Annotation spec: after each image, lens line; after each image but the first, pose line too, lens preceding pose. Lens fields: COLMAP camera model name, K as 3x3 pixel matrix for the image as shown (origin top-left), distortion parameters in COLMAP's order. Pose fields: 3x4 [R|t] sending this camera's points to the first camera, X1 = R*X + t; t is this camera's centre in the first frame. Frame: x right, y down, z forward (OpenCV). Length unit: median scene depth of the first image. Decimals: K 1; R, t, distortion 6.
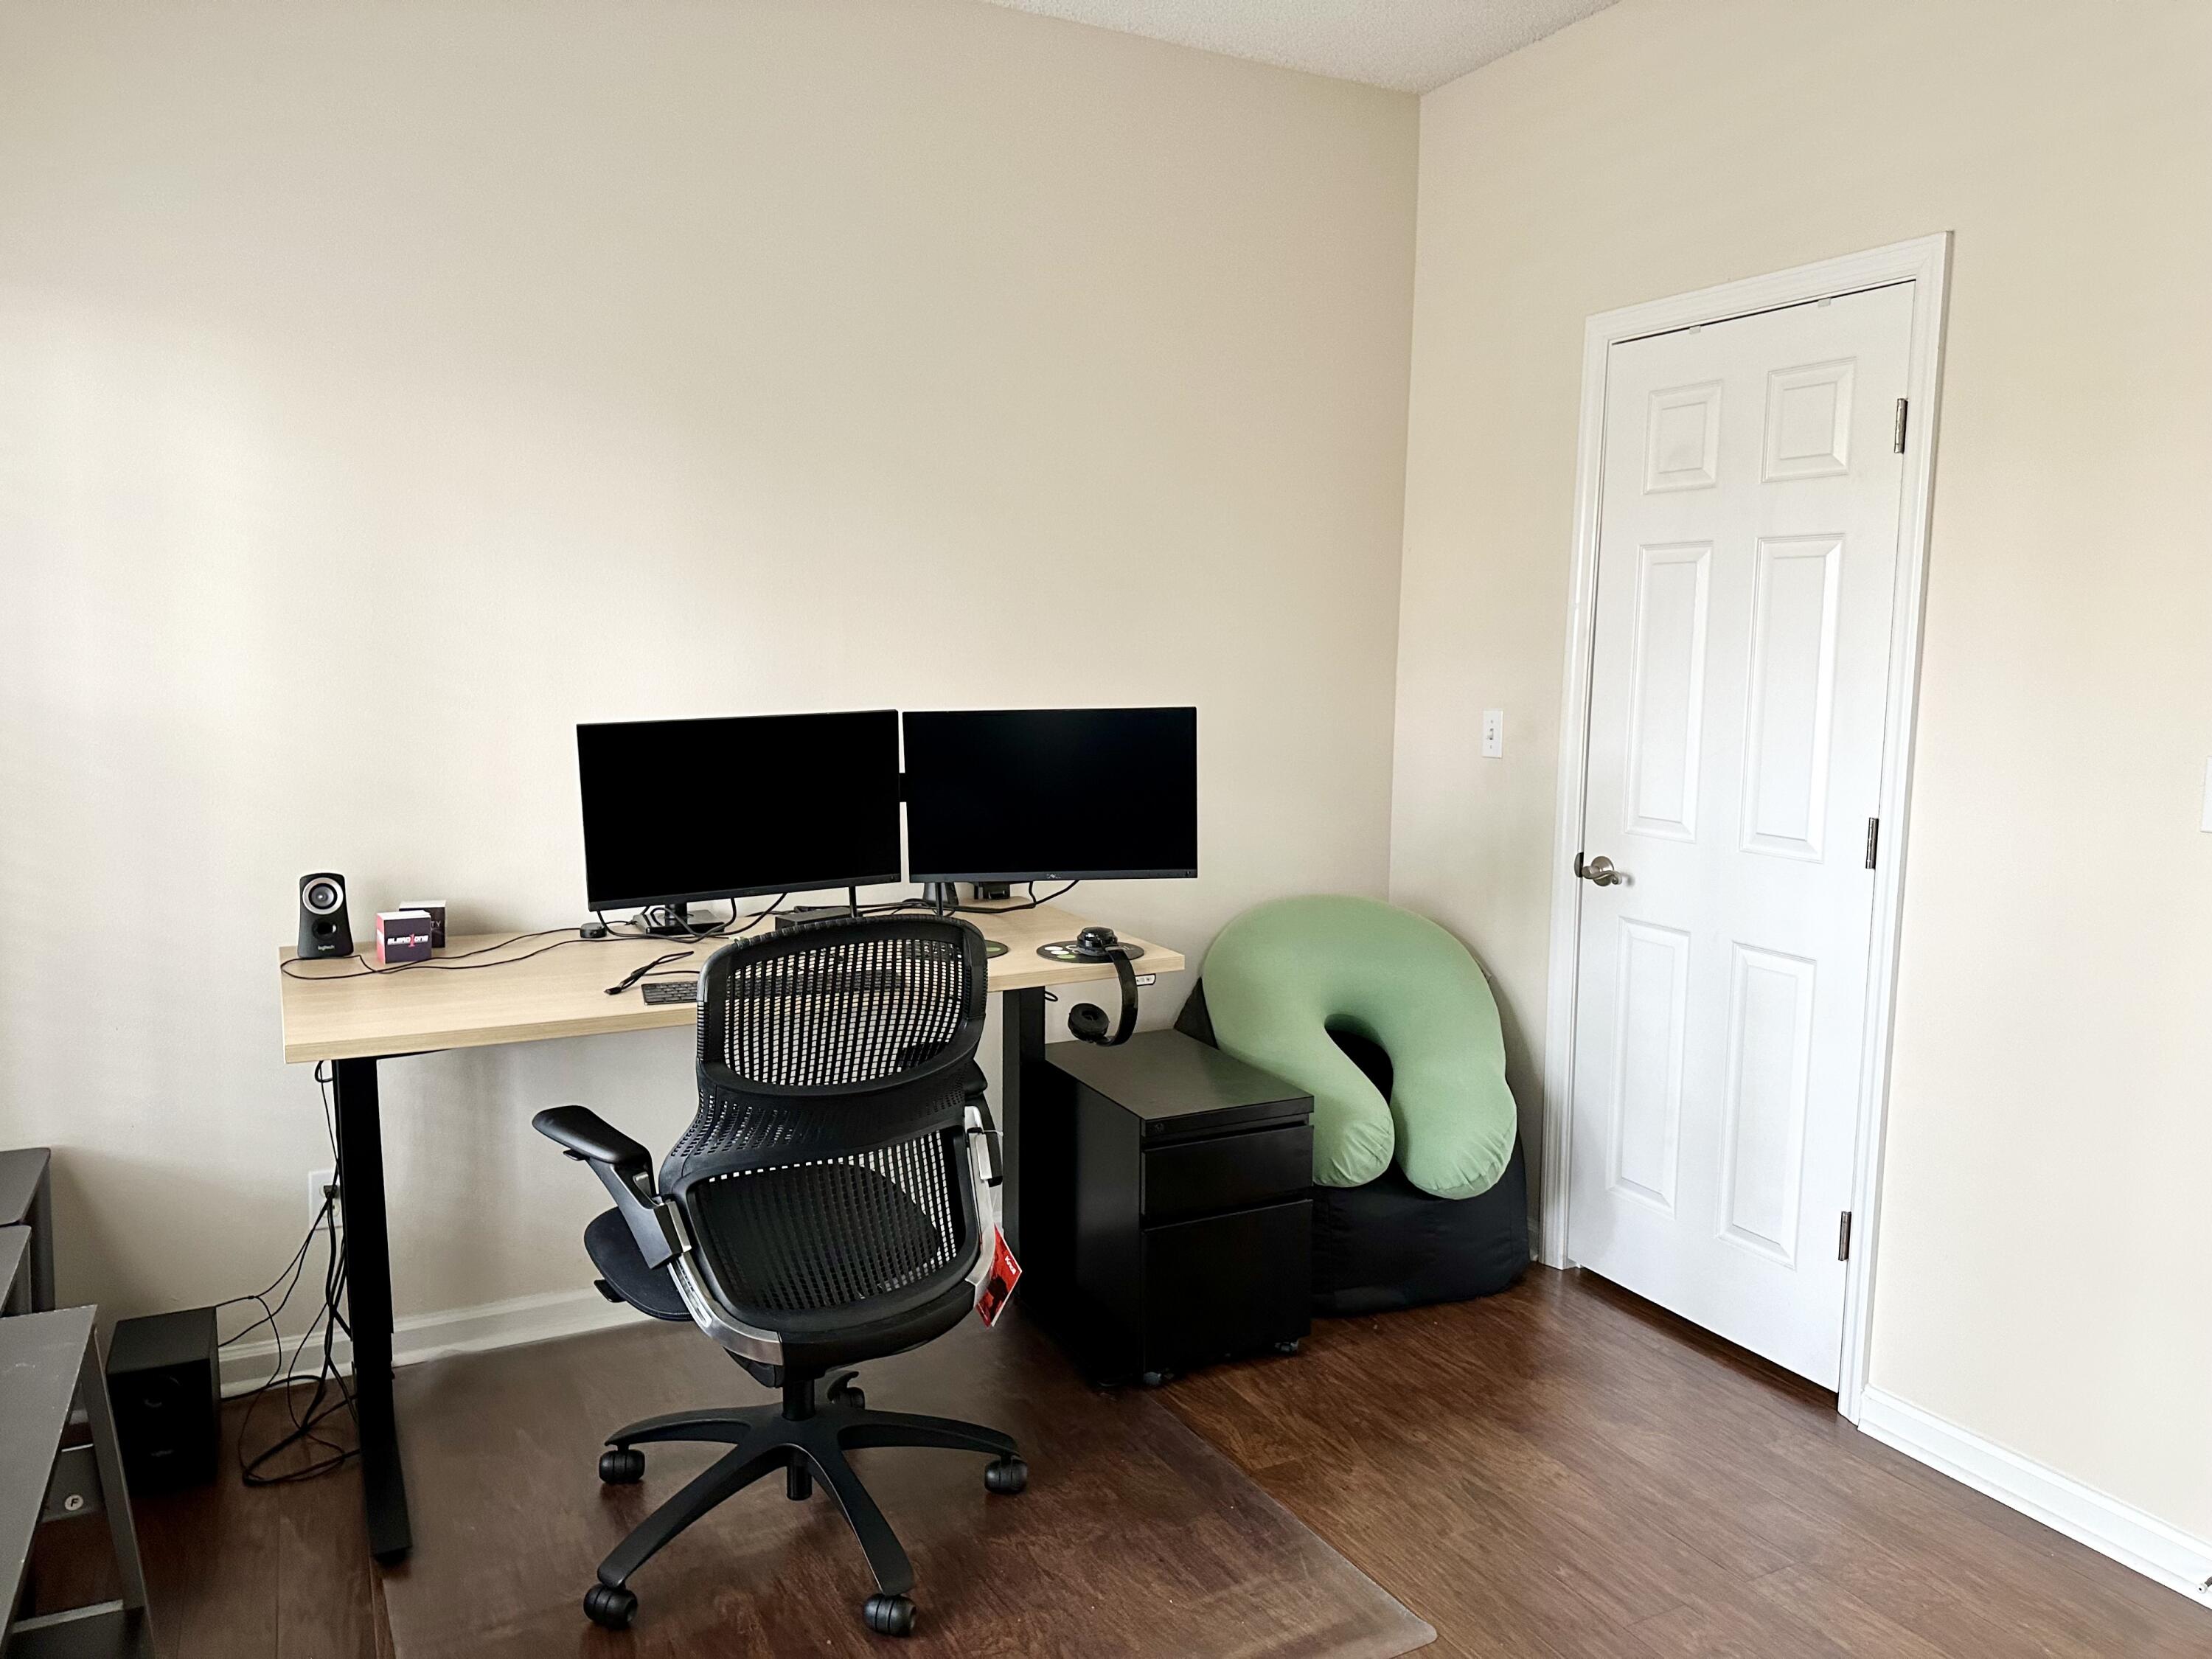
lens RADIAL K [[1552.0, 0, 1116.2], [0, 1552.0, 830.7], [0, 0, 1]] dist [0.057349, -0.077253]
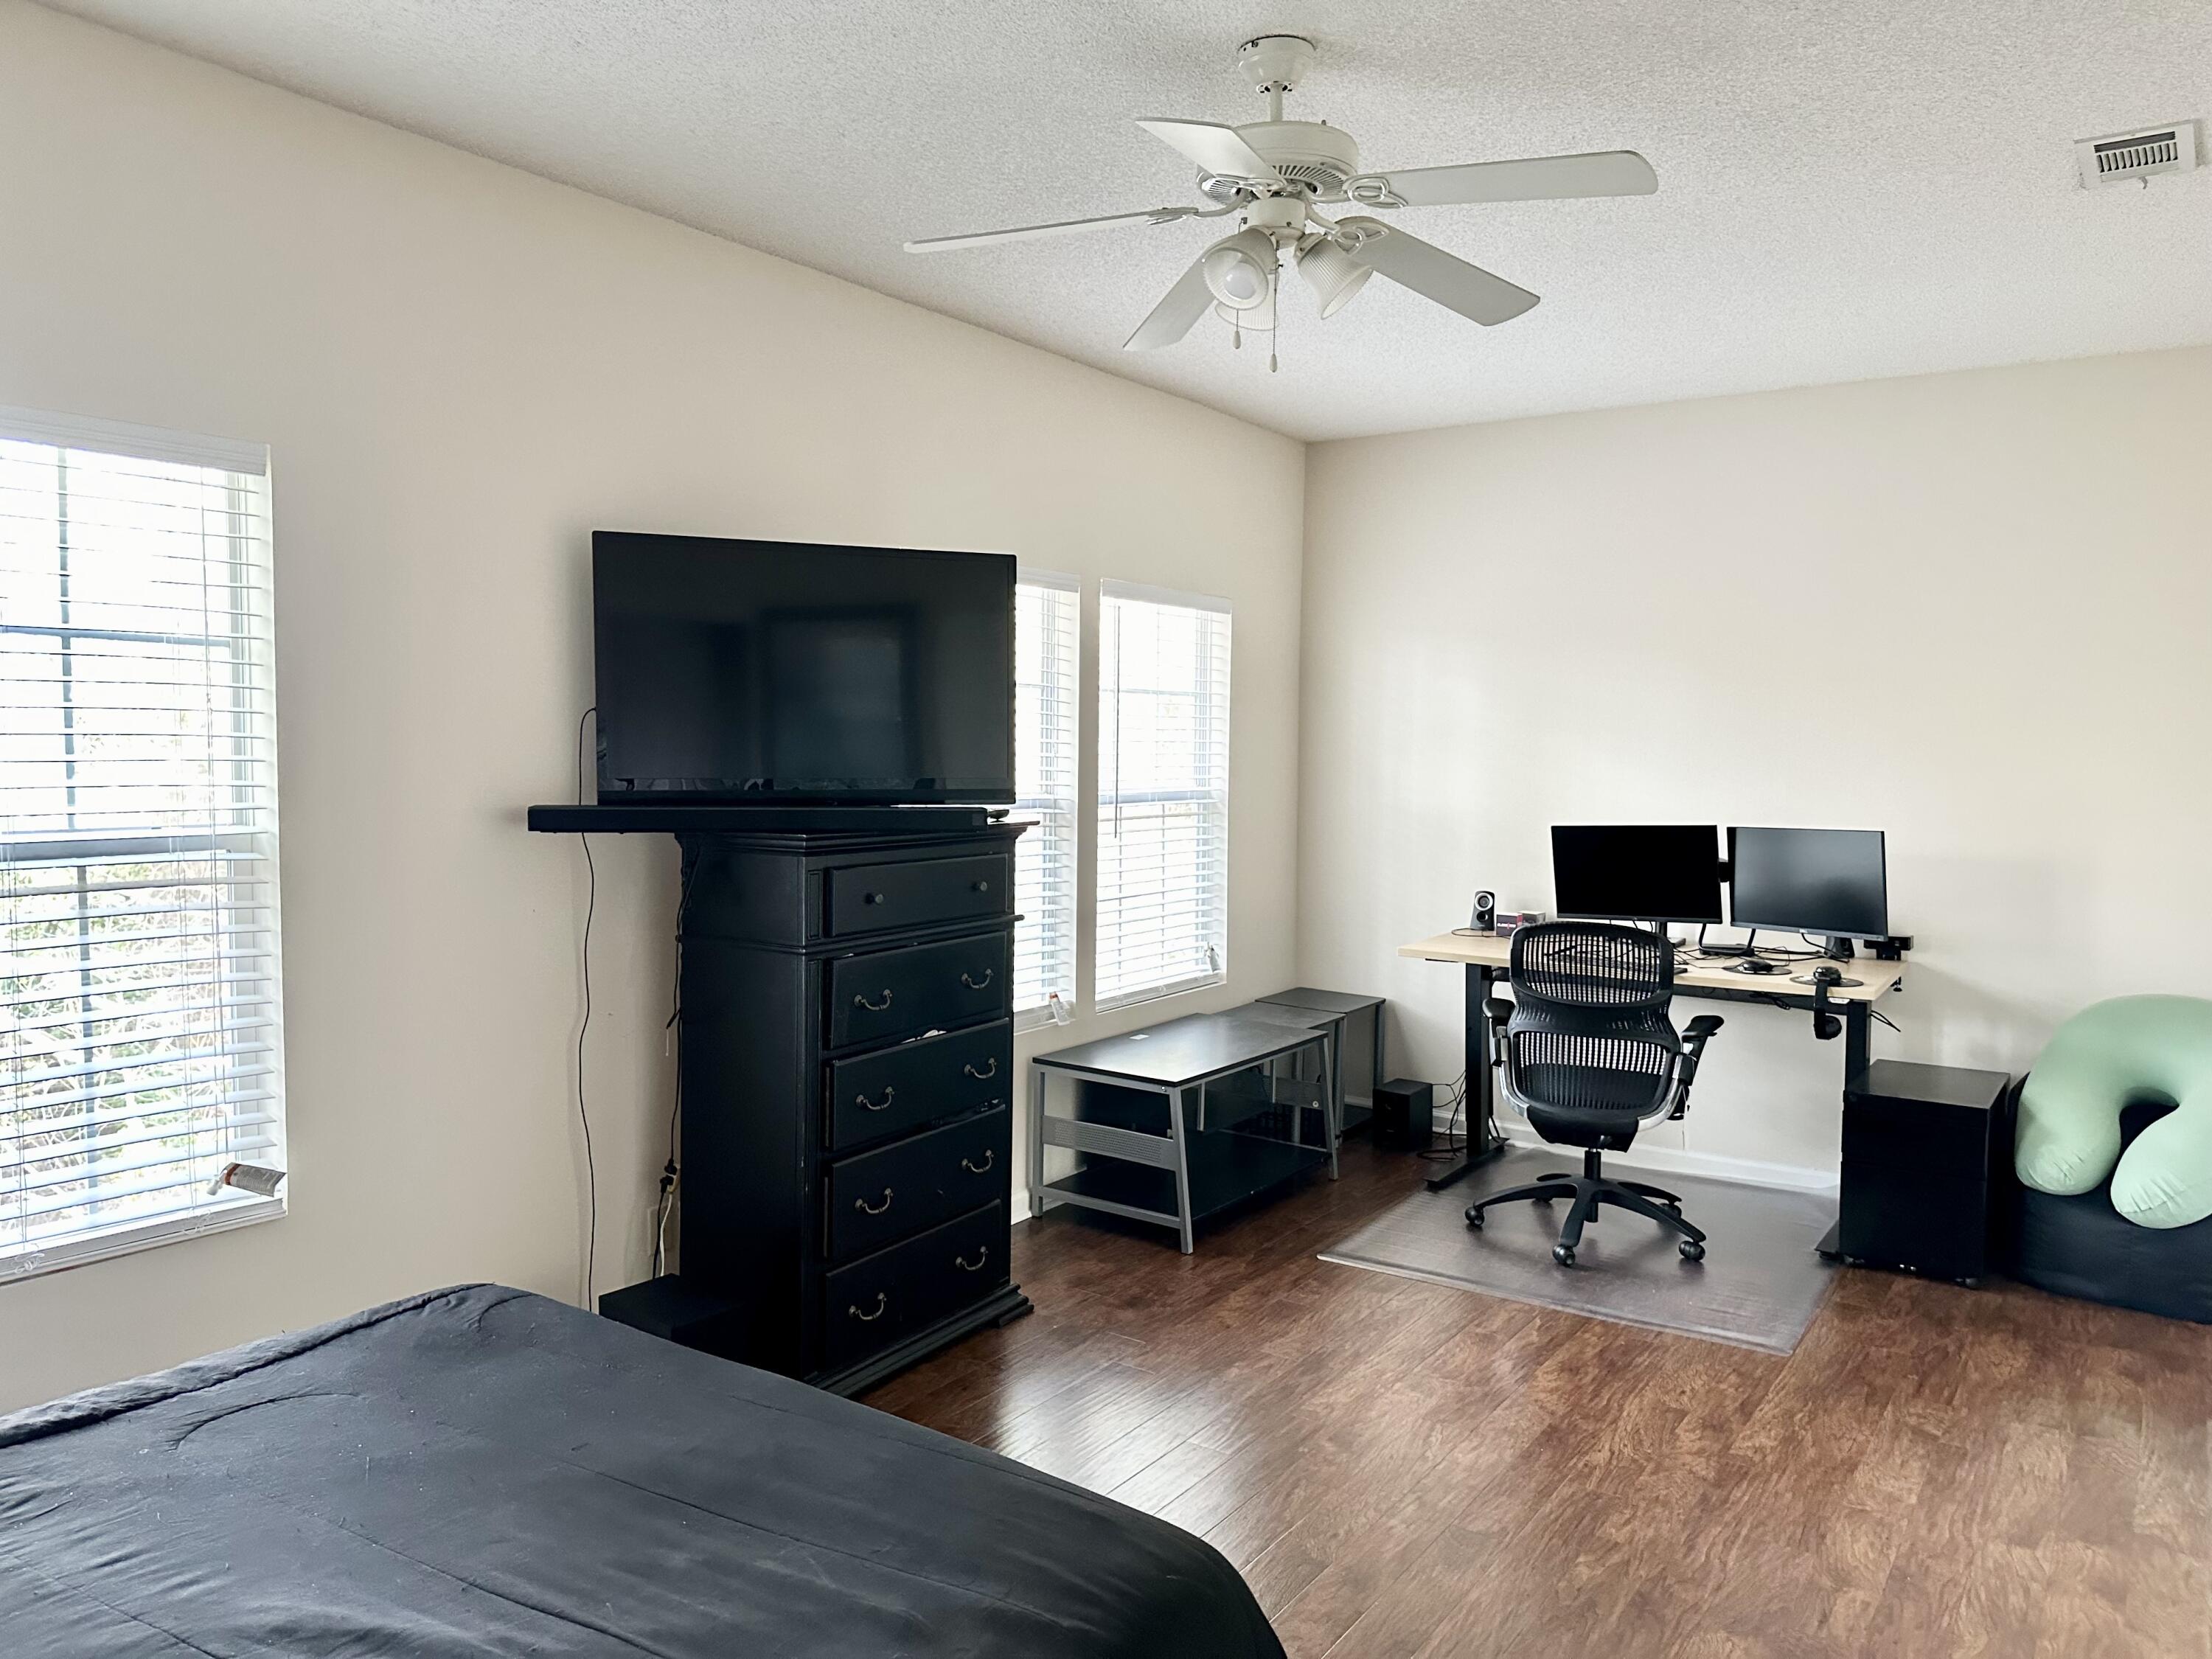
lens RADIAL K [[1552.0, 0, 1099.5], [0, 1552.0, 831.5], [0, 0, 1]] dist [0.057349, -0.077253]
pose [[0.480129, 0.044817, -0.876052, 1.069669], [-0.110325, 0.993849, -0.009621, 0.023473], [0.870233, 0.101270, 0.482120, -0.472414]]
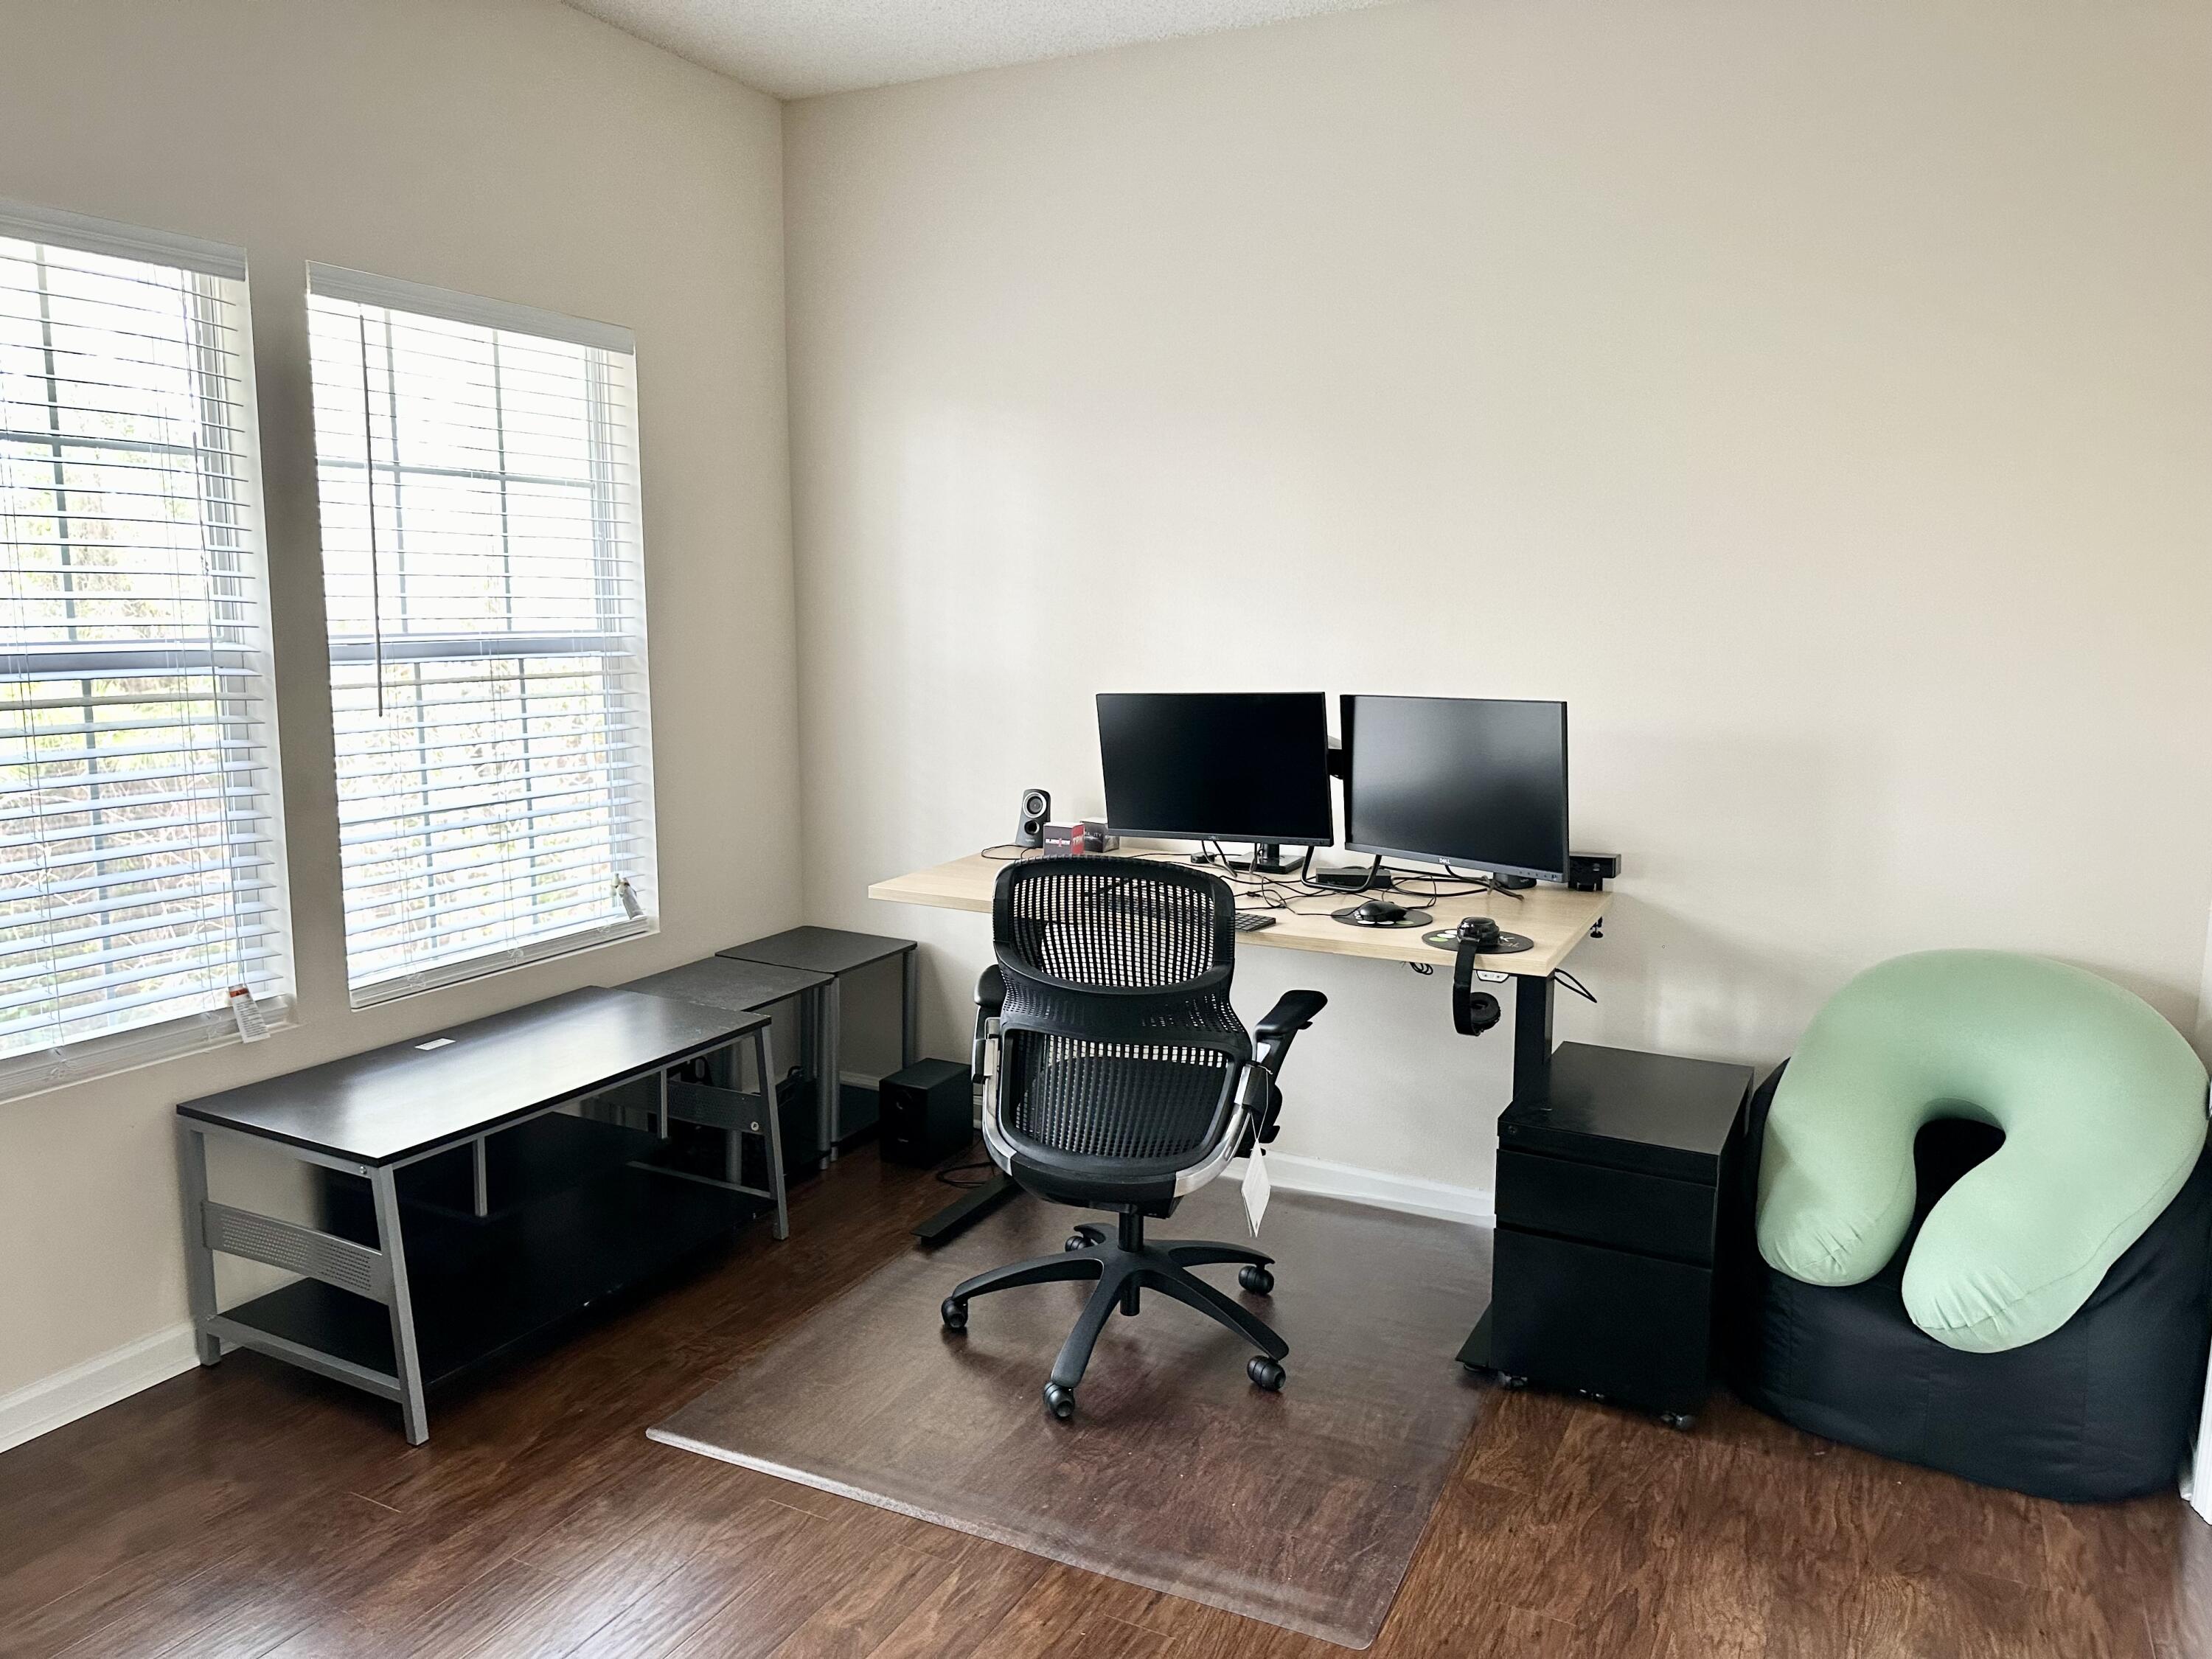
lens RADIAL K [[1552.0, 0, 1101.0], [0, 1552.0, 838.7], [0, 0, 1]] dist [0.057349, -0.077253]
pose [[0.588201, 0.116865, -0.800226, 0.657954], [-0.098755, 0.992478, 0.072352, -0.036740], [0.802662, 0.036469, 0.595318, 0.204228]]
